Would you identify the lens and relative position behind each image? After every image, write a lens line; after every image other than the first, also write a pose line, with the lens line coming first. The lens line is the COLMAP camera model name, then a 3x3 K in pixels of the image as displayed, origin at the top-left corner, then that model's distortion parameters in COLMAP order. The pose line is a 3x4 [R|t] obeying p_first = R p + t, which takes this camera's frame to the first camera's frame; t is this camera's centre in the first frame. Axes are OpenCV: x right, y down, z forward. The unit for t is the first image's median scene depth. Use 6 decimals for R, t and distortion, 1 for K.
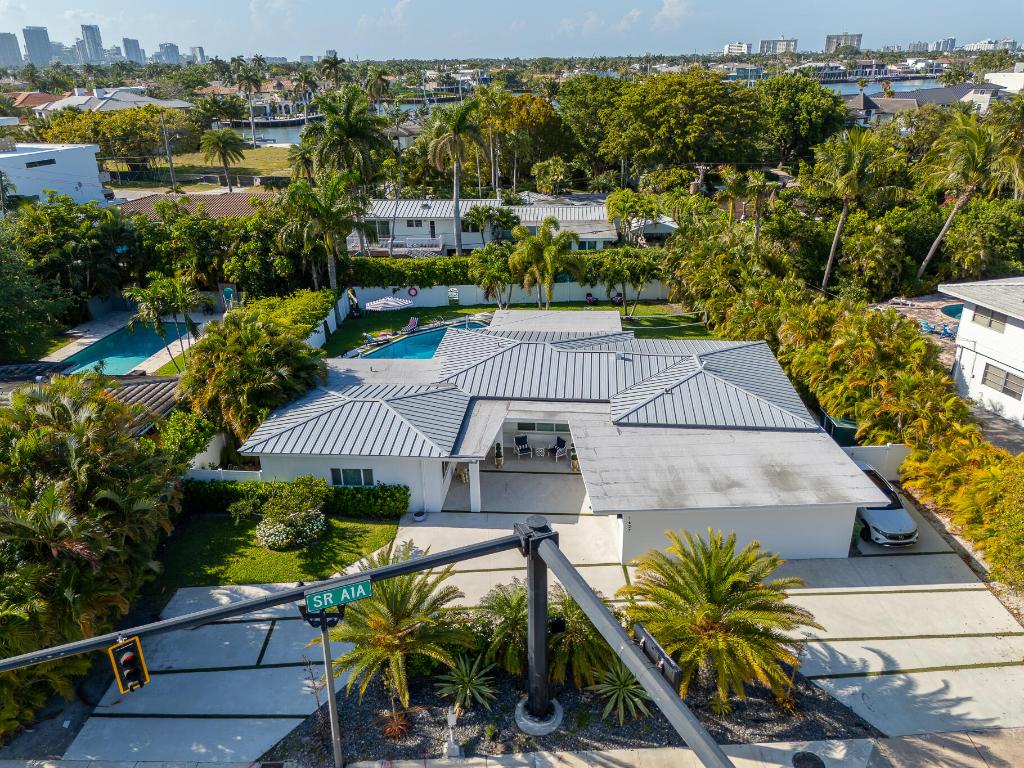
lens RADIAL K [[759.0, 0, 515.0], [0, 759.0, 383.3], [0, 0, 1]] dist [0.061239, -0.059606]
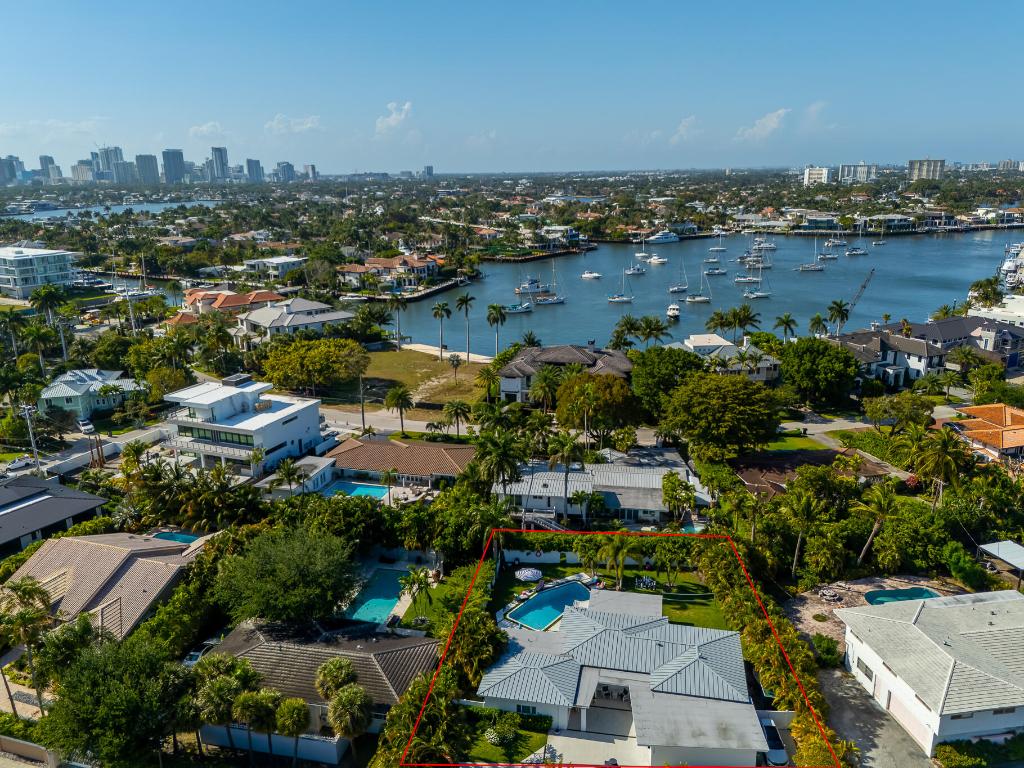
lens RADIAL K [[759.0, 0, 515.0], [0, 759.0, 383.3], [0, 0, 1]] dist [0.061239, -0.059606]
pose [[0.994285, 0.032173, -0.101790, -0.033695], [-0.044858, 0.991155, -0.124898, -0.317615], [0.096872, 0.128750, 0.986934, -0.770335]]
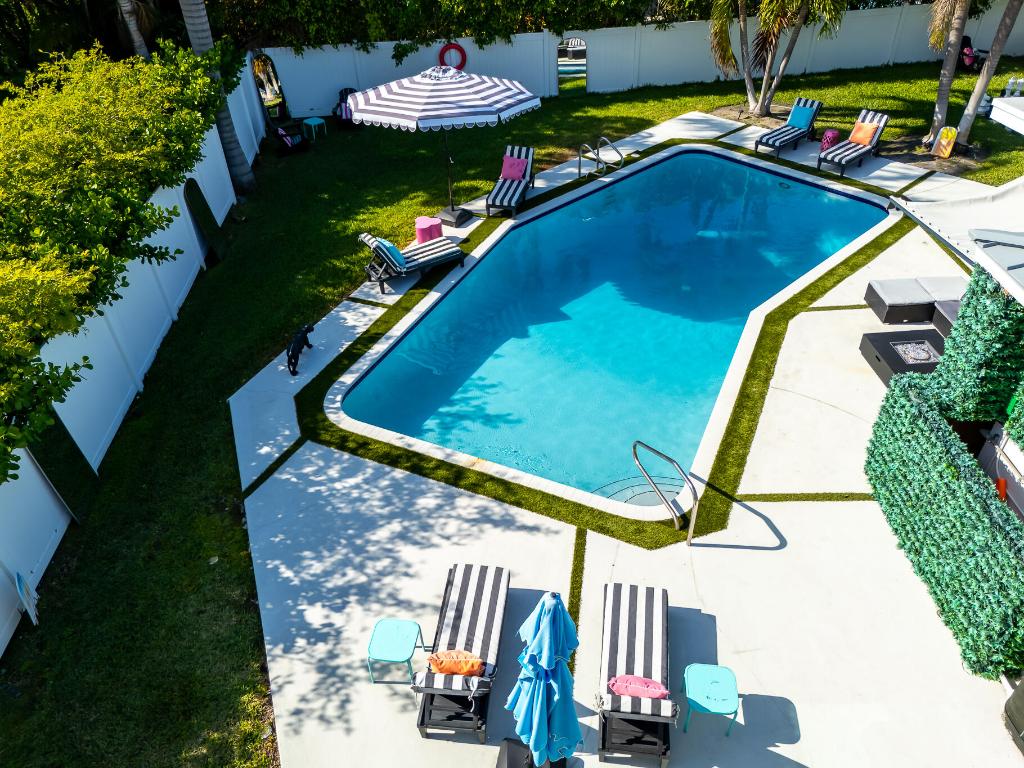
lens RADIAL K [[759.0, 0, 515.0], [0, 759.0, 383.3], [0, 0, 1]] dist [0.061239, -0.059606]
pose [[0.991826, -0.086318, 0.093975, -0.172715], [0.059748, 0.964908, 0.255700, -0.076812], [-0.112749, -0.247995, 0.962178, 0.731650]]
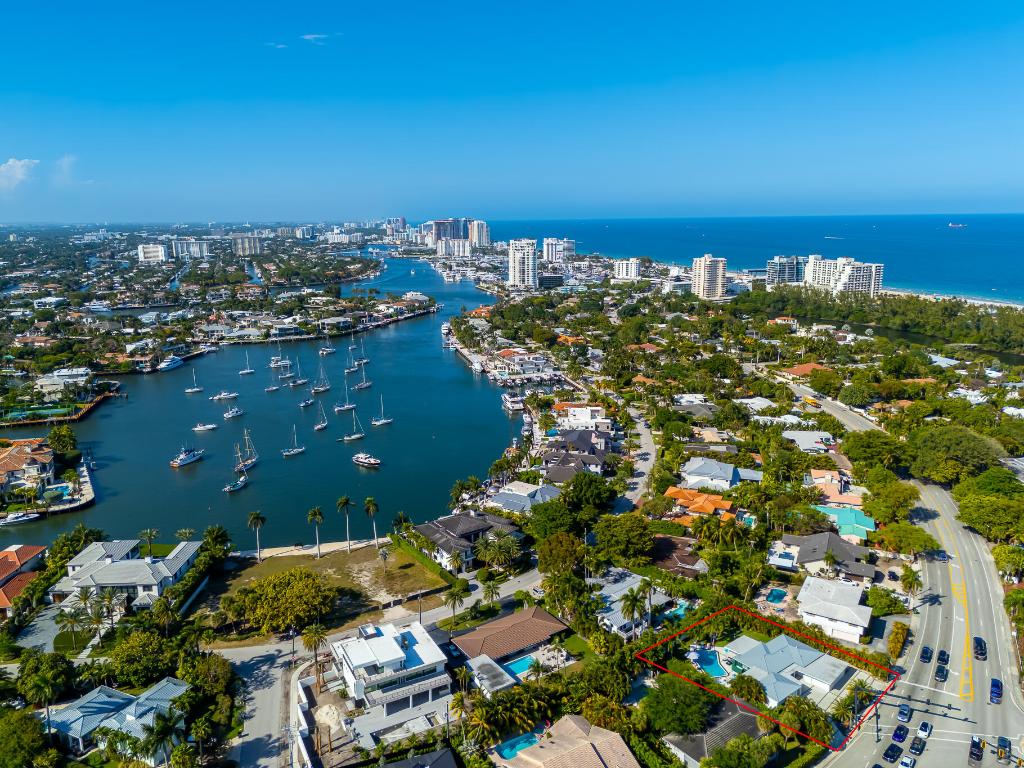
lens RADIAL K [[759.0, 0, 515.0], [0, 759.0, 383.3], [0, 0, 1]] dist [0.061239, -0.059606]
pose [[0.727654, -0.138274, 0.671863, -2.892365], [0.268078, 0.958899, -0.092991, -1.164245], [-0.631391, 0.247777, 0.734815, -1.311791]]
